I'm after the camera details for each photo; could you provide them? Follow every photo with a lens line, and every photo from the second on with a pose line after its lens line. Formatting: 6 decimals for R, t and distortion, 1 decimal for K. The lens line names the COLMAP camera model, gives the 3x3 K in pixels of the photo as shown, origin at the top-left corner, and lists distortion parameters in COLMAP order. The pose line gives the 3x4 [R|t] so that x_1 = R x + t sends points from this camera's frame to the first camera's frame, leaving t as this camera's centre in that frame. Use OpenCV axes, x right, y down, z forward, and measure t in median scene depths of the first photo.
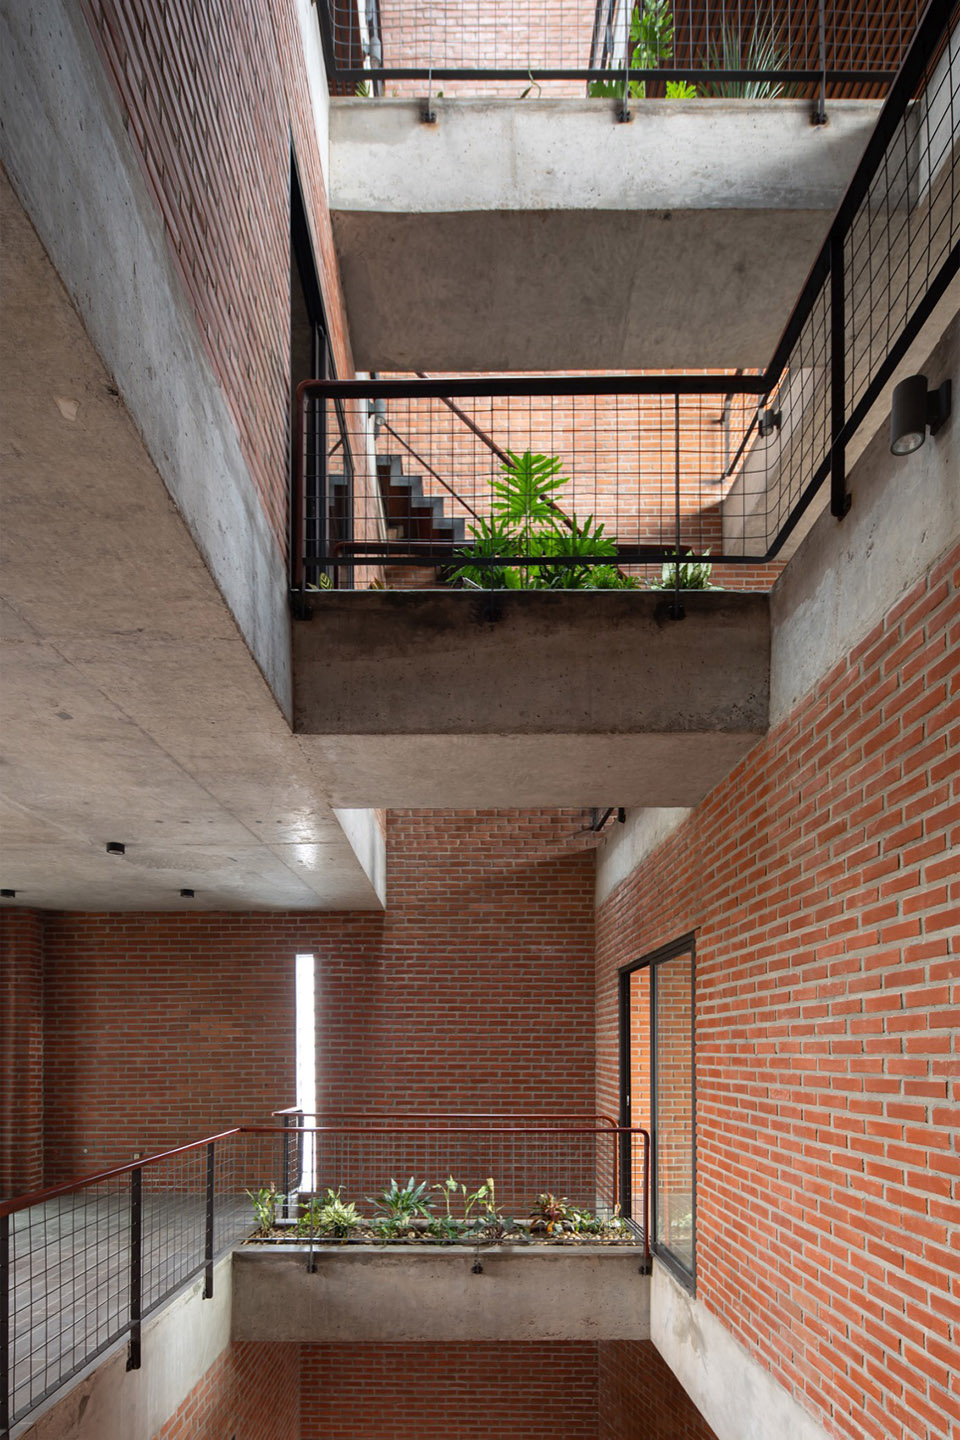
lens RADIAL K [[670.8, 0, 470.9], [0, 670.8, 721.5], [0, 0, 1]] dist [-0.001007, -0.000538]
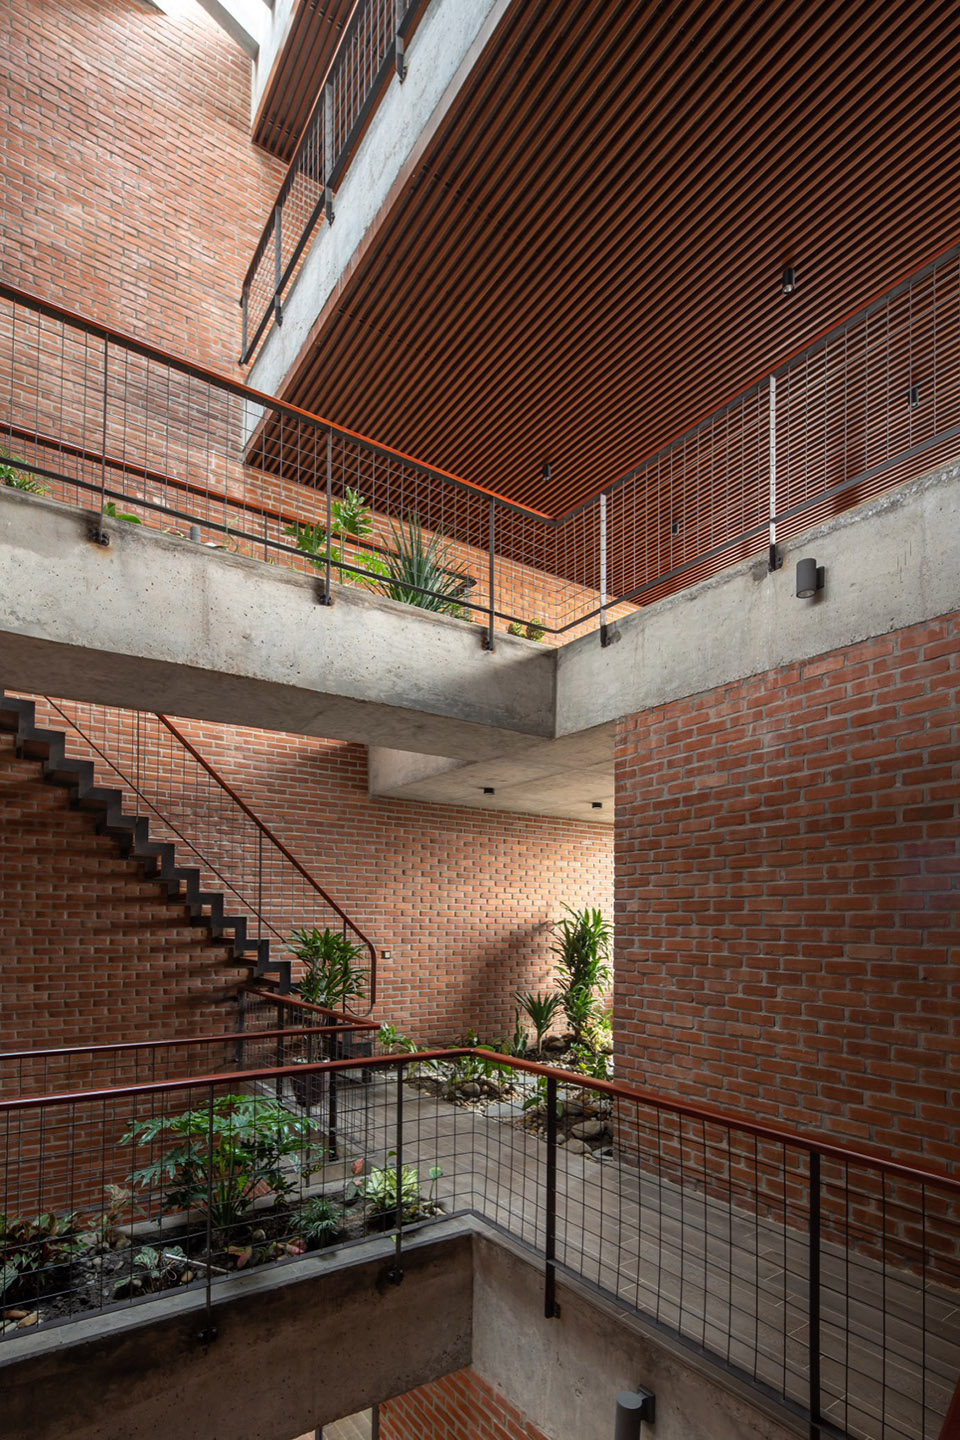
lens RADIAL K [[670.8, 0, 481.1], [0, 670.8, 718.6], [0, 0, 1]] dist [-0.001007, -0.000538]
pose [[0.835309, 0.027014, 0.549116, -0.133036], [-0.014294, 0.999522, -0.027428, -0.729792], [-0.549594, 0.015062, 0.835296, 0.022862]]
